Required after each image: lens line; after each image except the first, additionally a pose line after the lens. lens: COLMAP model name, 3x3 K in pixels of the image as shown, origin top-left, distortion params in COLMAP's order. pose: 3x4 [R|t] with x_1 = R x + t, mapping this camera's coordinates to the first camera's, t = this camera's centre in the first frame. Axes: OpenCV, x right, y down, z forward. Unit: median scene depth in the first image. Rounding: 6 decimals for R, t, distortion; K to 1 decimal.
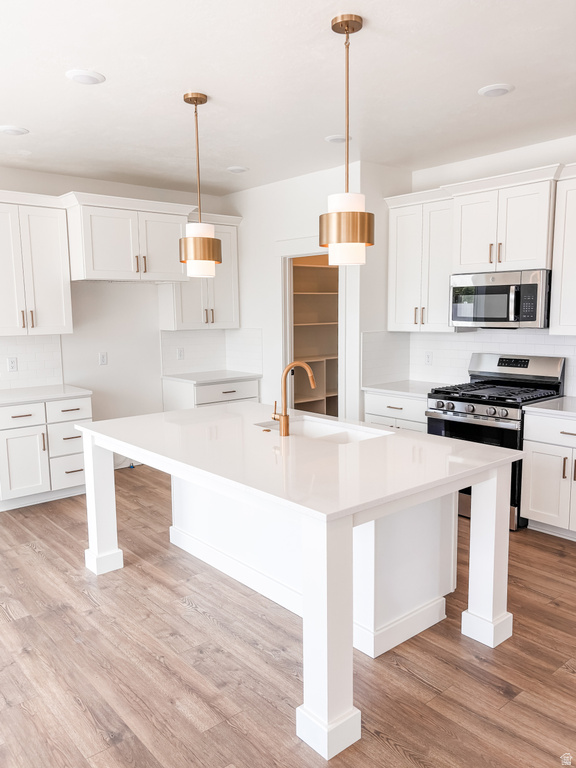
lens RADIAL K [[612.6, 0, 289.8], [0, 612.6, 389.1], [0, 0, 1]] dist [0.046548, -0.005998]
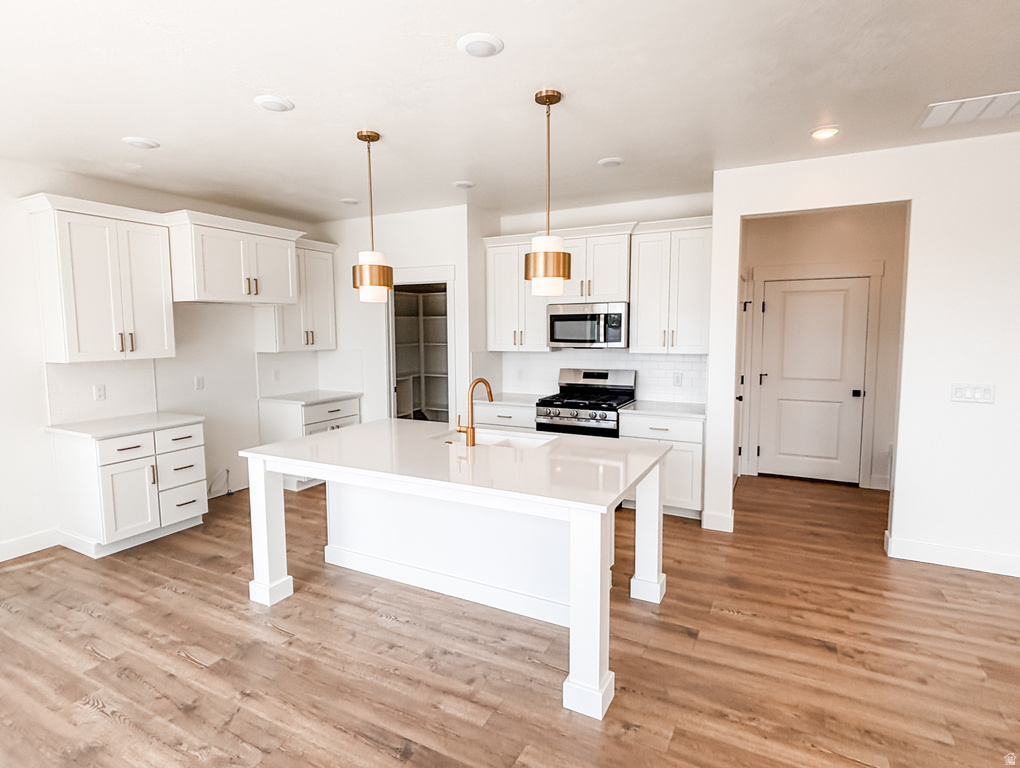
lens RADIAL K [[550.1, 0, 503.7], [0, 550.1, 380.0], [0, 0, 1]] dist [0.005626, 0.001542]
pose [[0.930779, -0.029827, 0.364364, -0.269079], [0.044615, 0.998484, -0.032232, -0.007787], [-0.362851, 0.046257, 0.930699, 0.044924]]
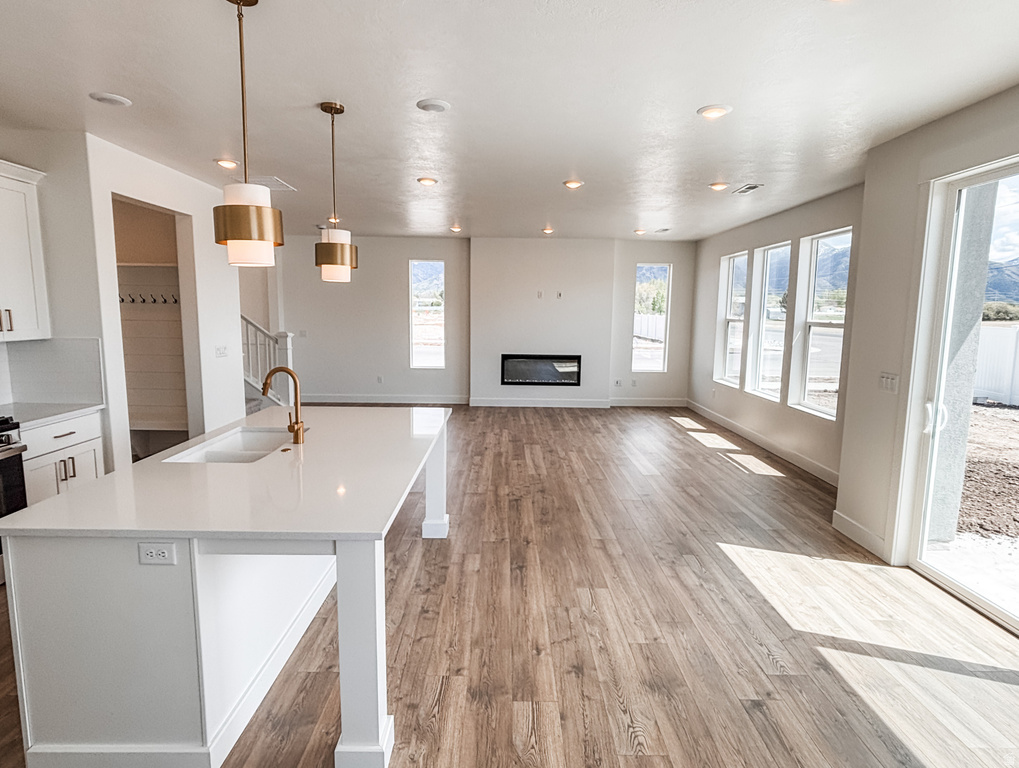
lens RADIAL K [[549.5, 0, 509.0], [0, 549.5, 381.6], [0, 0, 1]] dist [0.005626, 0.001542]
pose [[-0.769559, -0.081609, 0.633339, -0.708896], [0.082519, 0.970775, 0.225357, -0.164779], [-0.633221, 0.225688, -0.740335, 1.228448]]
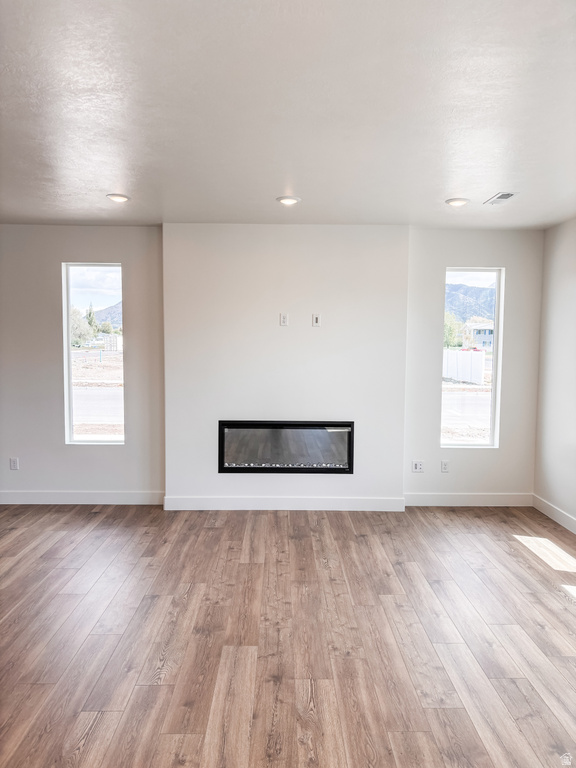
lens RADIAL K [[586.7, 0, 288.2], [0, 586.7, 382.6], [0, 0, 1]] dist [0.036630, 0.009404]
pose [[-0.773053, -0.037384, 0.633238, -0.248419], [0.085262, 0.983080, 0.162124, -0.068928], [-0.628585, 0.179321, -0.756786, 0.465226]]
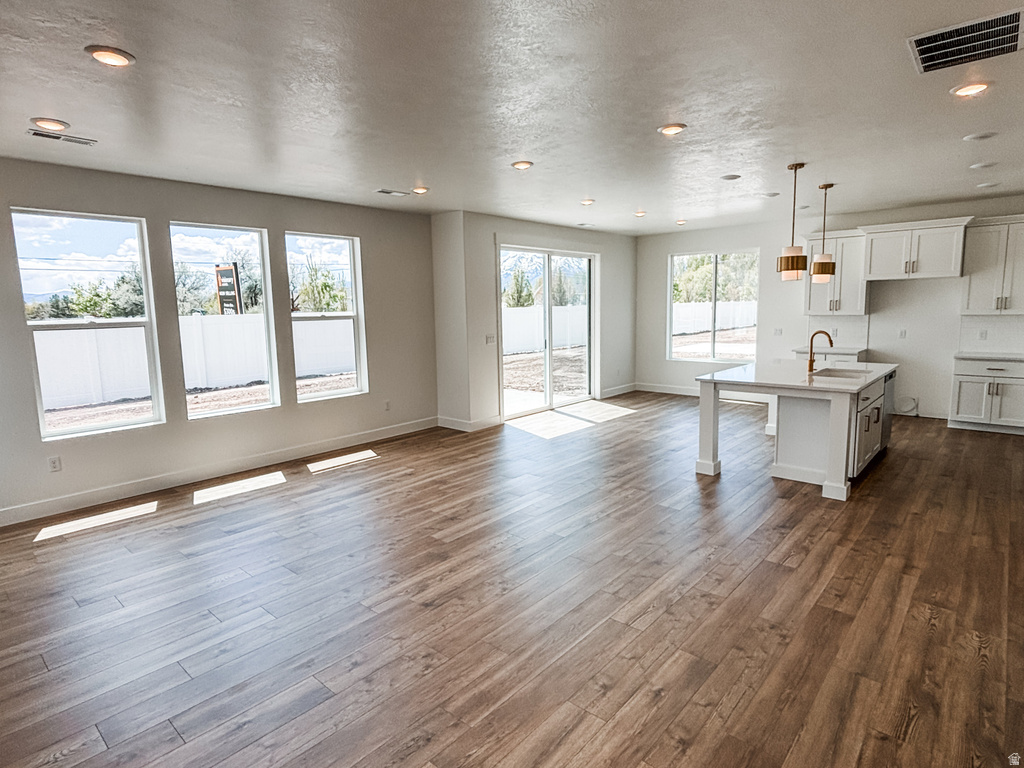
lens RADIAL K [[552.2, 0, 509.2], [0, 552.2, 380.5], [0, 0, 1]] dist [0.005626, 0.001542]
pose [[0.139374, 0.148159, -0.979093, 1.283191], [-0.117453, 0.984237, 0.132218, -0.009432], [0.983250, 0.096569, 0.154579, -0.114735]]
